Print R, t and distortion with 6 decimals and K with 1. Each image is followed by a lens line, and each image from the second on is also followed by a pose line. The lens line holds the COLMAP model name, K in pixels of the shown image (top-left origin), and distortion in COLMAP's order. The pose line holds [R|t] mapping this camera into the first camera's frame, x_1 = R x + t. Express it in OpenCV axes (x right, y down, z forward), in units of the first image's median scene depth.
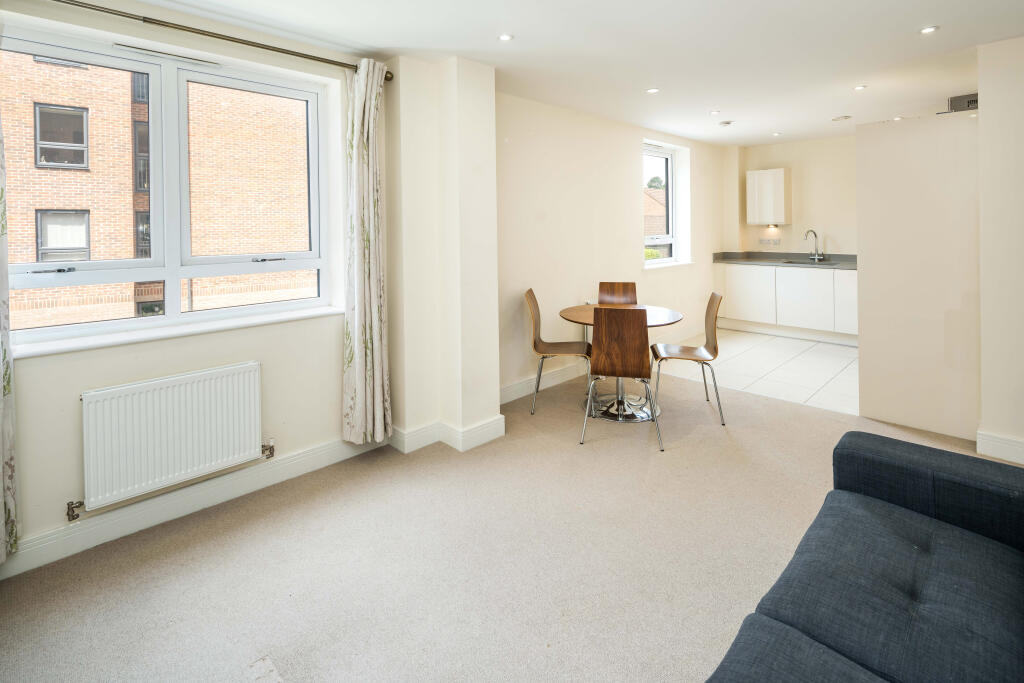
lens RADIAL K [[495.9, 0, 515.9], [0, 495.9, 228.8], [0, 0, 1]] dist [0.000085, -0.000057]
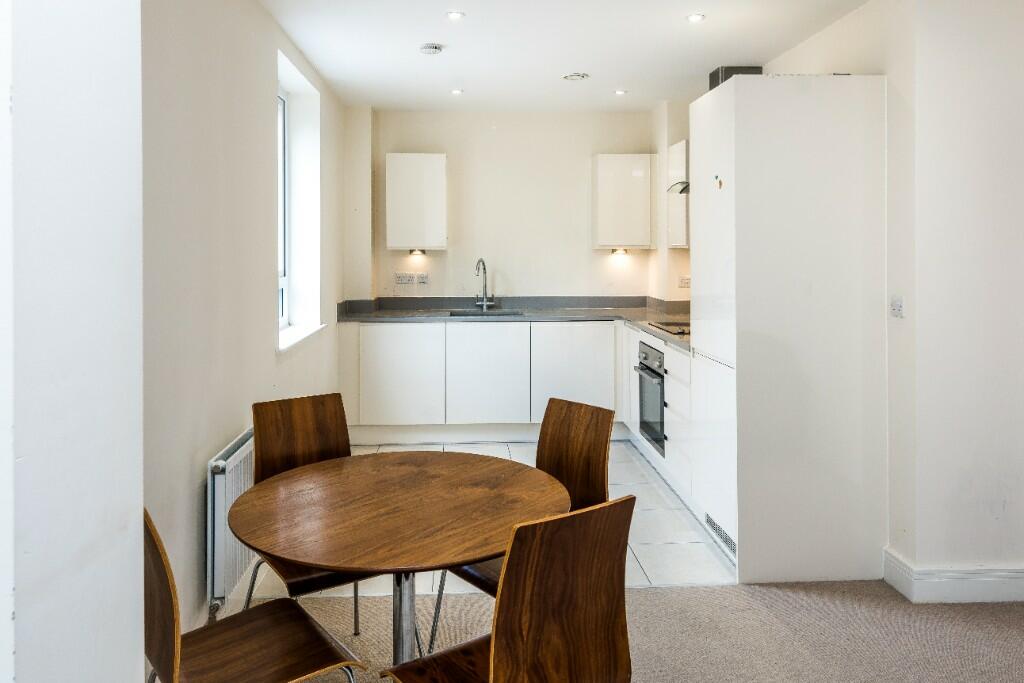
lens RADIAL K [[768.3, 0, 505.9], [0, 768.3, 246.2], [0, 0, 1]] dist [0.005632, 0.003018]
pose [[0.669928, 0.009804, 0.742361, -0.086258], [0.002245, 0.999881, -0.015231, 0.001109], [-0.742422, 0.011871, 0.669827, 0.339247]]
